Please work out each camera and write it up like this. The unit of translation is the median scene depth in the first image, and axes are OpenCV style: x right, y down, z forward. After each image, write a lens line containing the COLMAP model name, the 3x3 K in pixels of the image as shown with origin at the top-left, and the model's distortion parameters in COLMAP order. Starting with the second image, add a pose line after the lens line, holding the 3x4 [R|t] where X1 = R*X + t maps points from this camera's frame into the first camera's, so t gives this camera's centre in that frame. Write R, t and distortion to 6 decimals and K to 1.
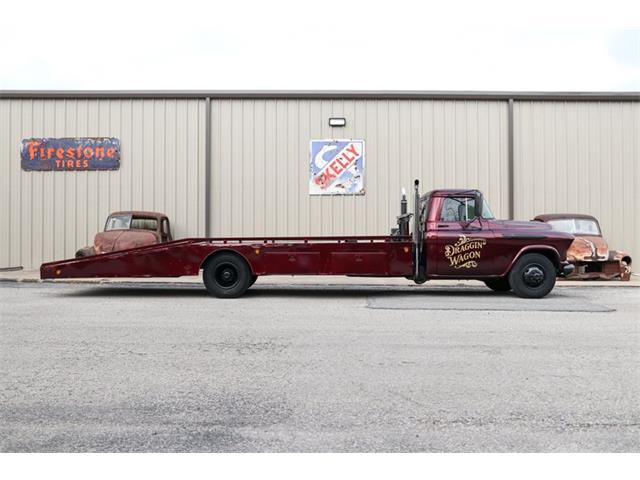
lens RADIAL K [[596.3, 0, 280.0], [0, 596.3, 229.0], [0, 0, 1]] dist [-0.014172, 0.008975]
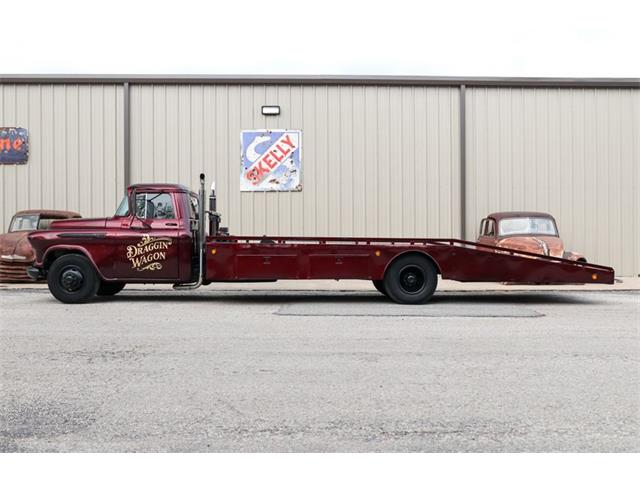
lens RADIAL K [[662.0, 0, 313.4], [0, 662.0, 270.8], [0, 0, 1]] dist [-0.017752, -0.003121]
pose [[0.999558, -0.003946, 0.029465, 0.130404], [0.002099, 0.998046, 0.062446, 0.000871], [-0.029654, -0.062357, 0.997613, -0.016521]]
